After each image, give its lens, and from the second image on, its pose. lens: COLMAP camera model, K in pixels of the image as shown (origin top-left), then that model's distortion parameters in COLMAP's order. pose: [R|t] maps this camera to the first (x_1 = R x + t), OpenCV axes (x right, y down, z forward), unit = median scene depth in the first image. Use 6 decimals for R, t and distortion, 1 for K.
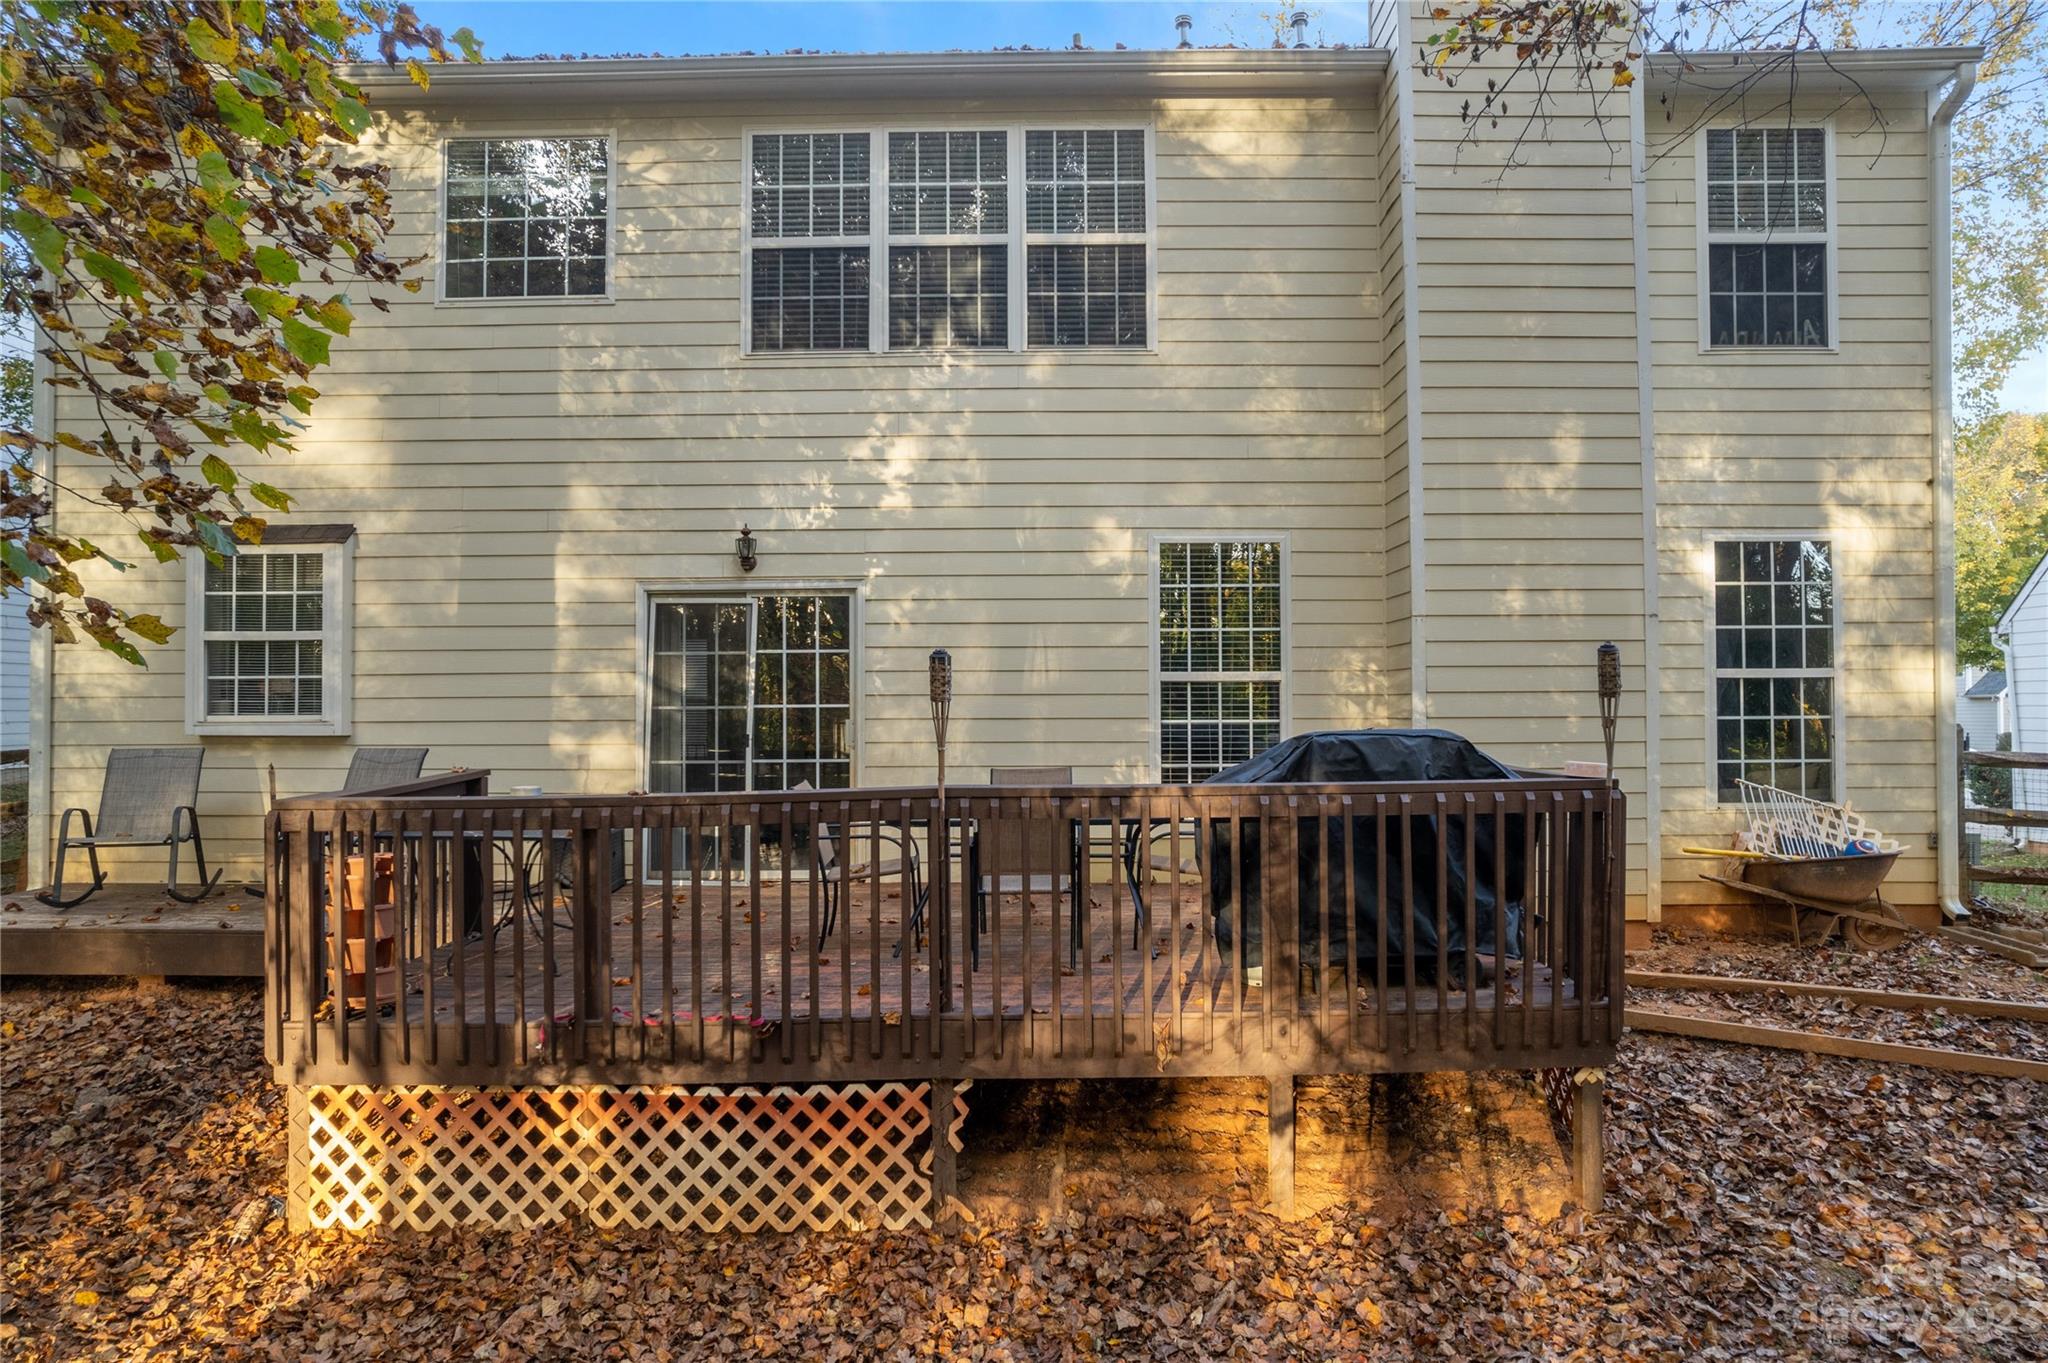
lens RADIAL K [[1317.7, 0, 1030.5], [0, 1317.7, 687.7], [0, 0, 1]] dist [-0.062938, 0.061167]
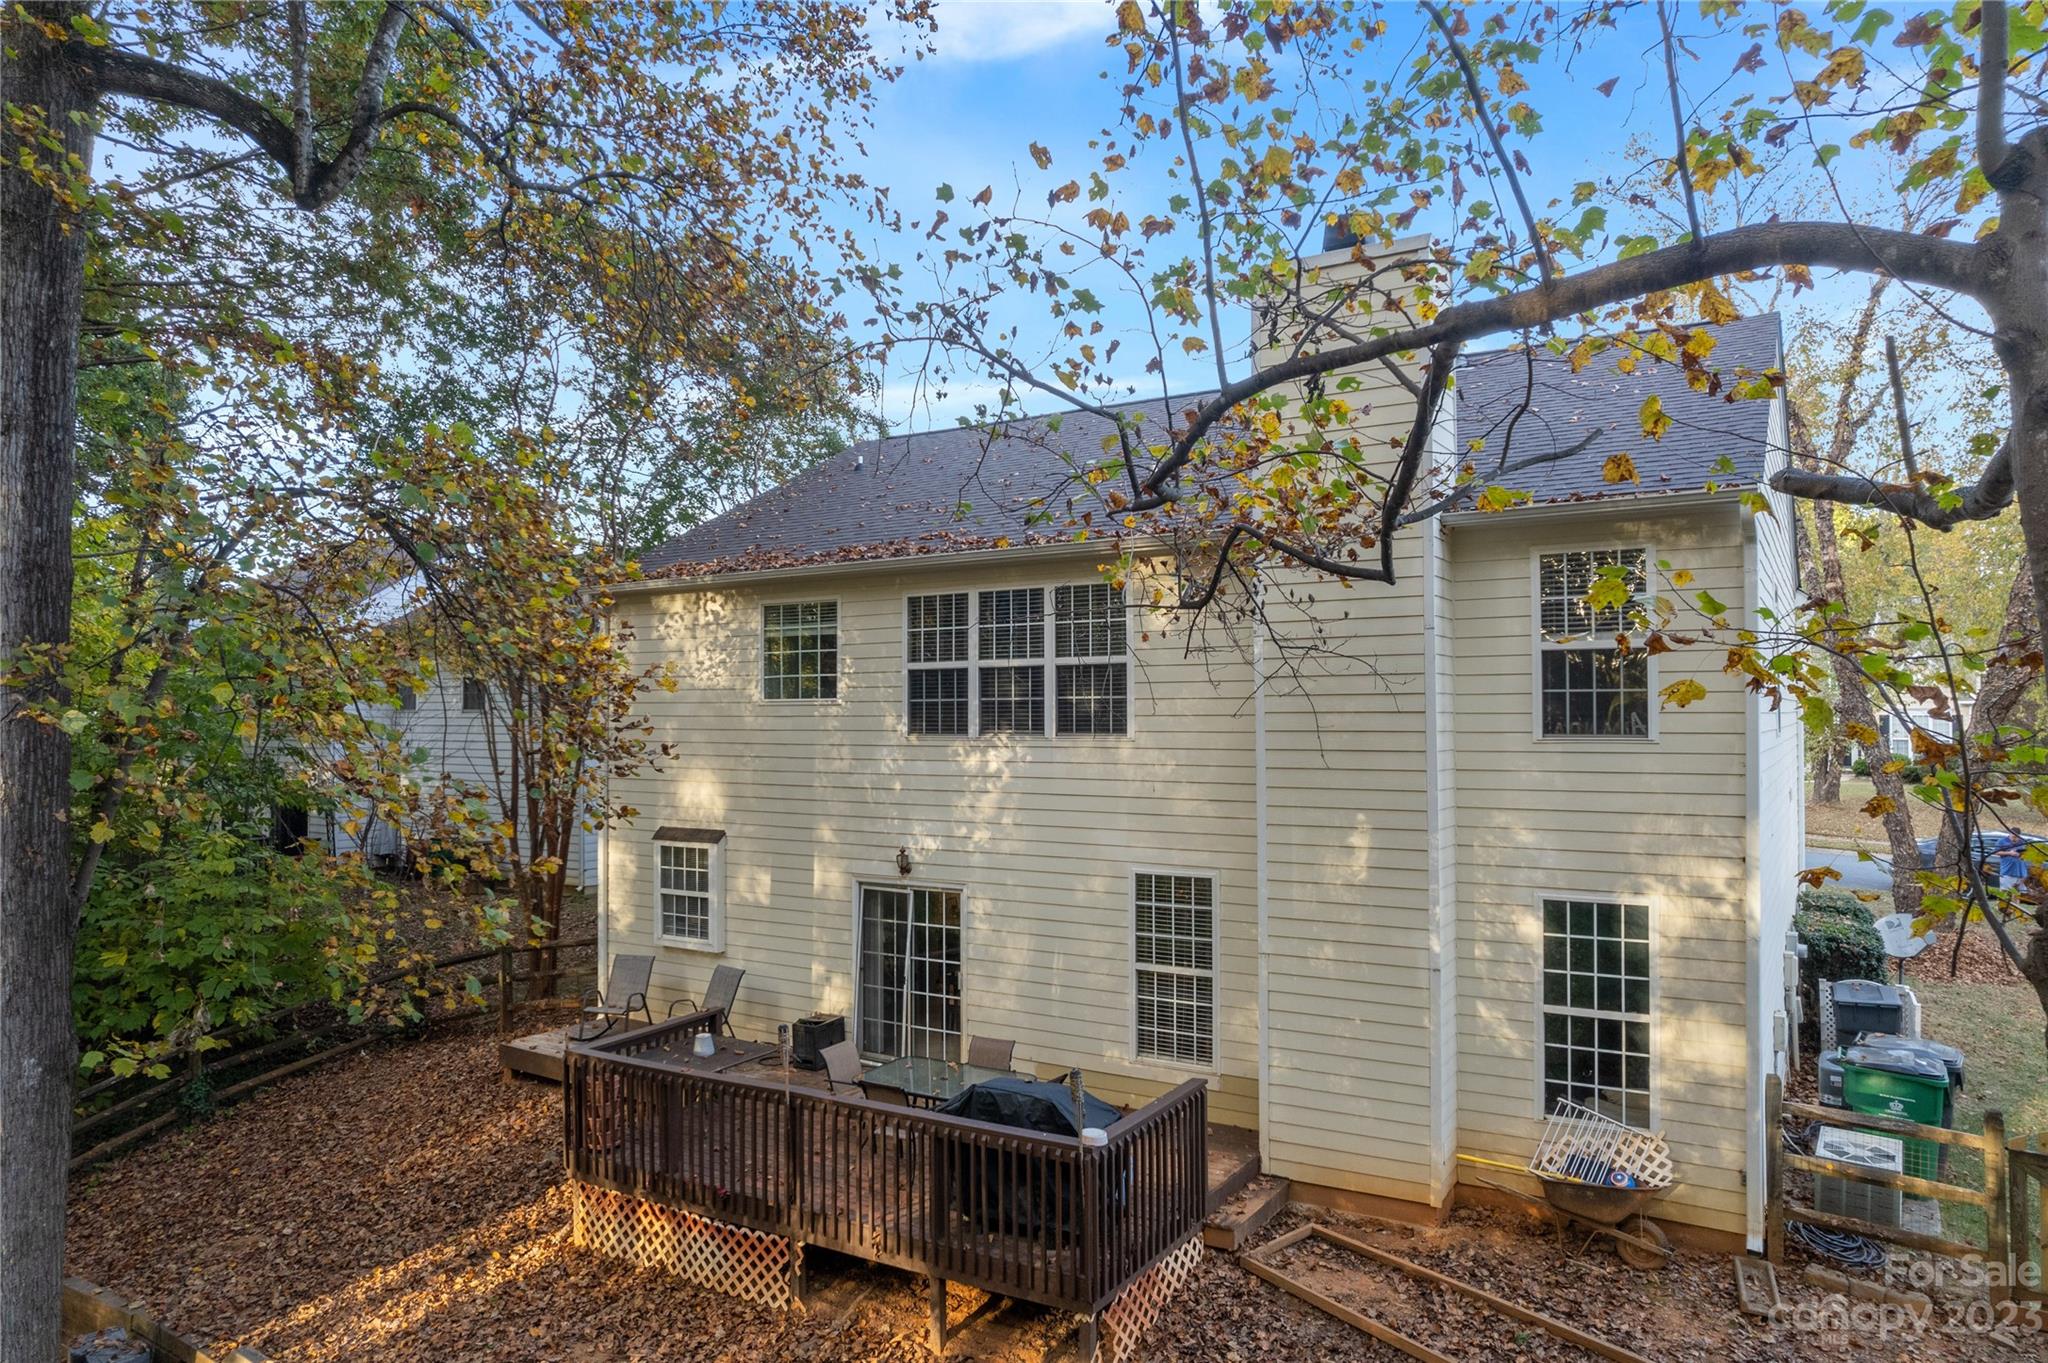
lens RADIAL K [[1319.6, 0, 1028.6], [0, 1319.6, 703.2], [0, 0, 1]] dist [-0.058586, 0.060577]
pose [[0.848233, -0.003593, -0.529612, 0.952163], [0.011524, 0.999865, 0.011674, -0.391237], [0.529499, -0.016006, 0.848160, -0.351249]]
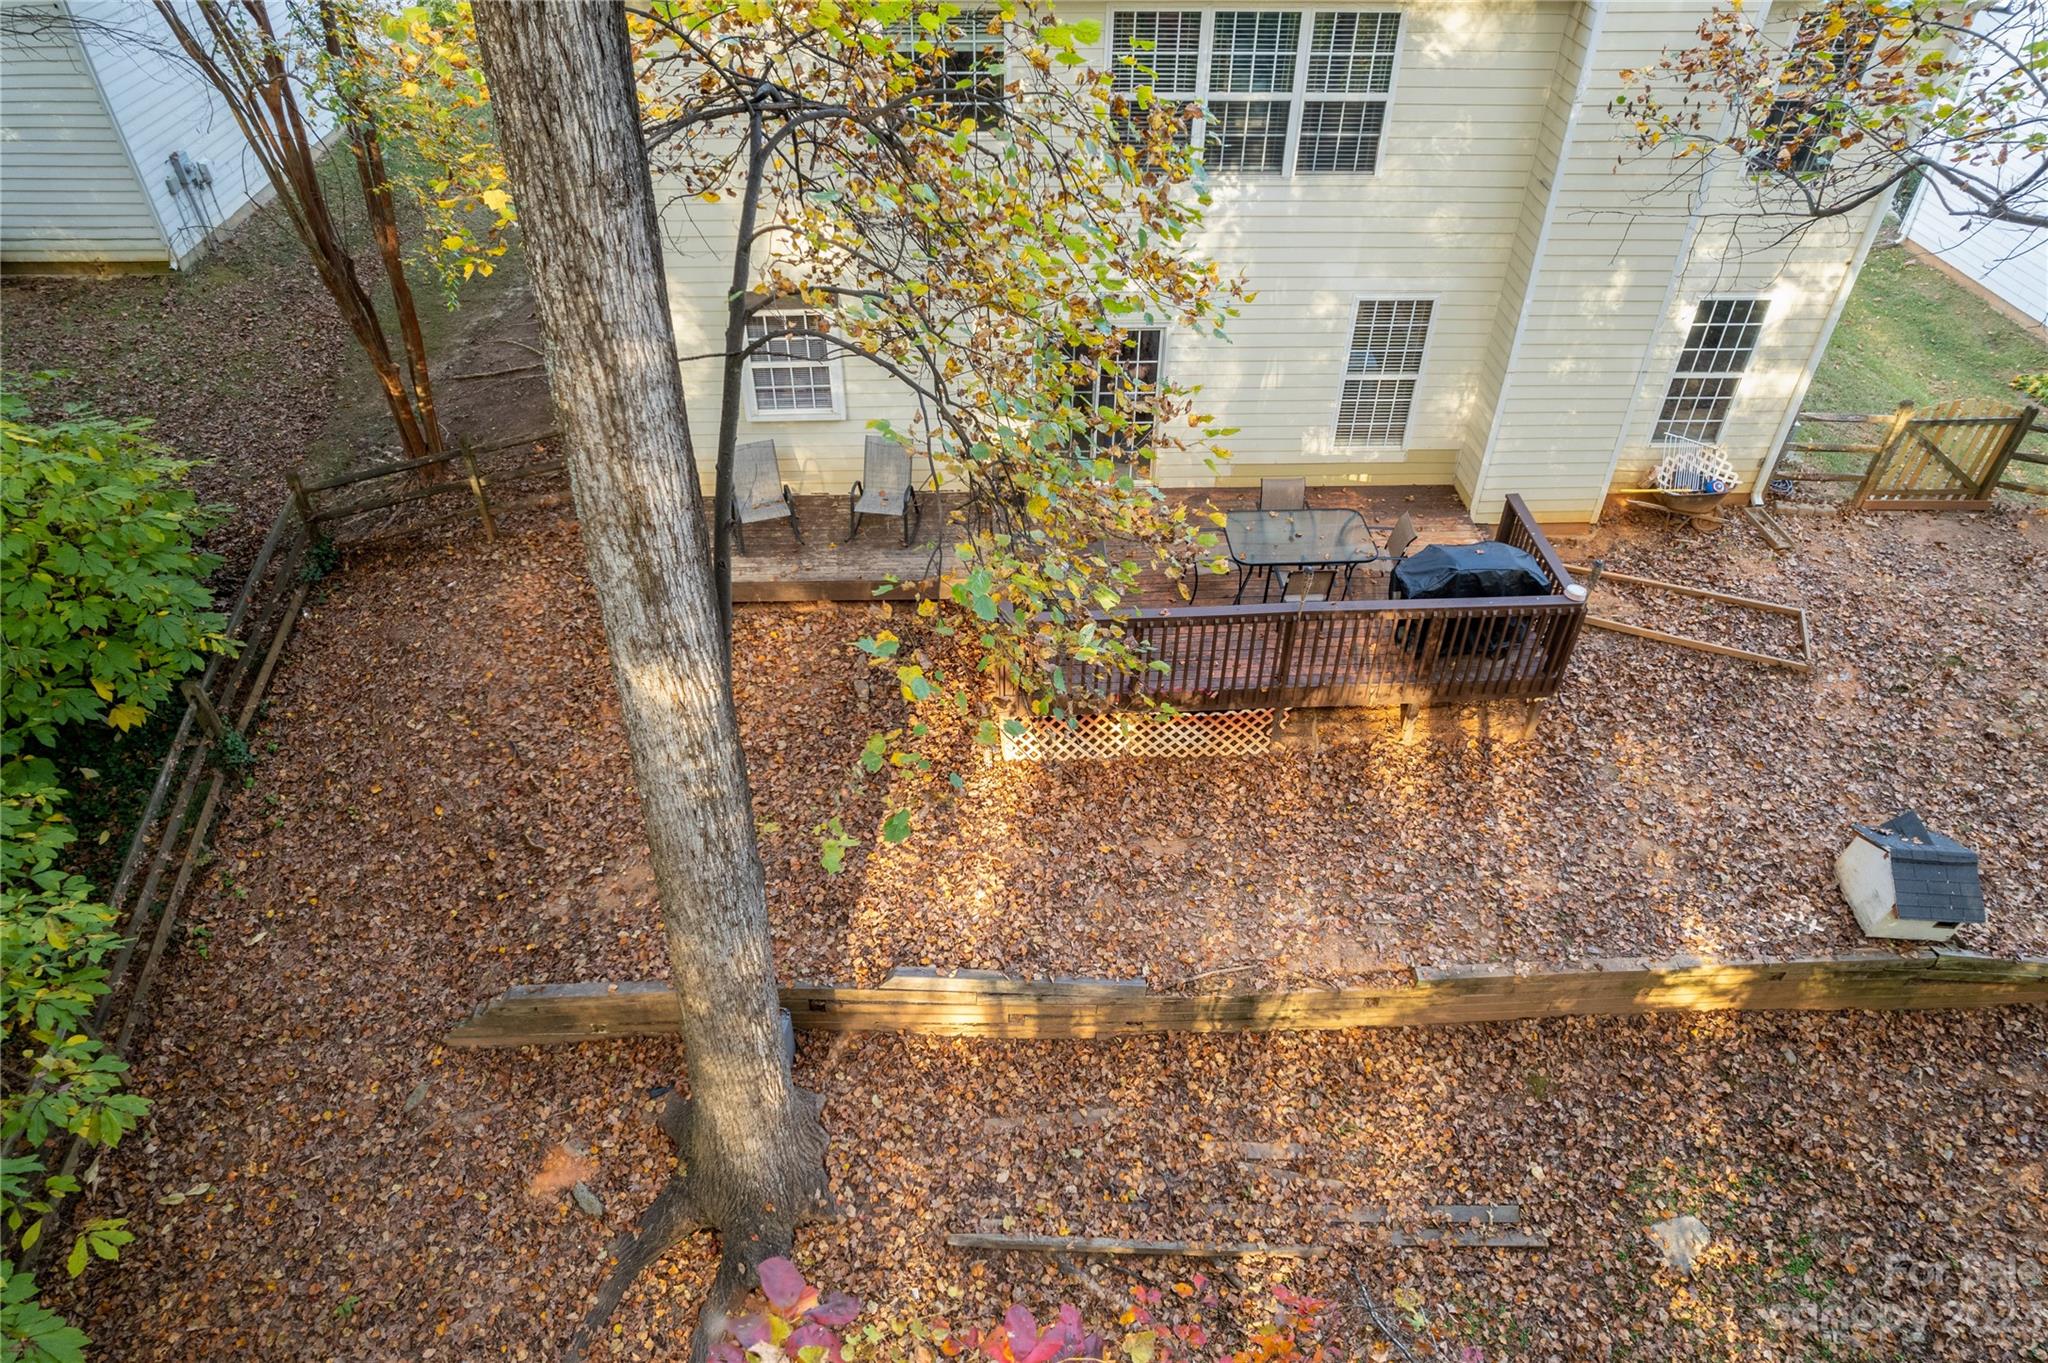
lens RADIAL K [[1306.1, 0, 1024.0], [0, 1306.1, 681.5], [0, 0, 1]] dist [-0.074683, 0.057128]
pose [[0.998489, -0.023828, 0.049520, -0.486939], [-0.014592, 0.753803, 0.656939, -0.966595], [-0.052982, -0.656668, 0.752316, -0.554441]]
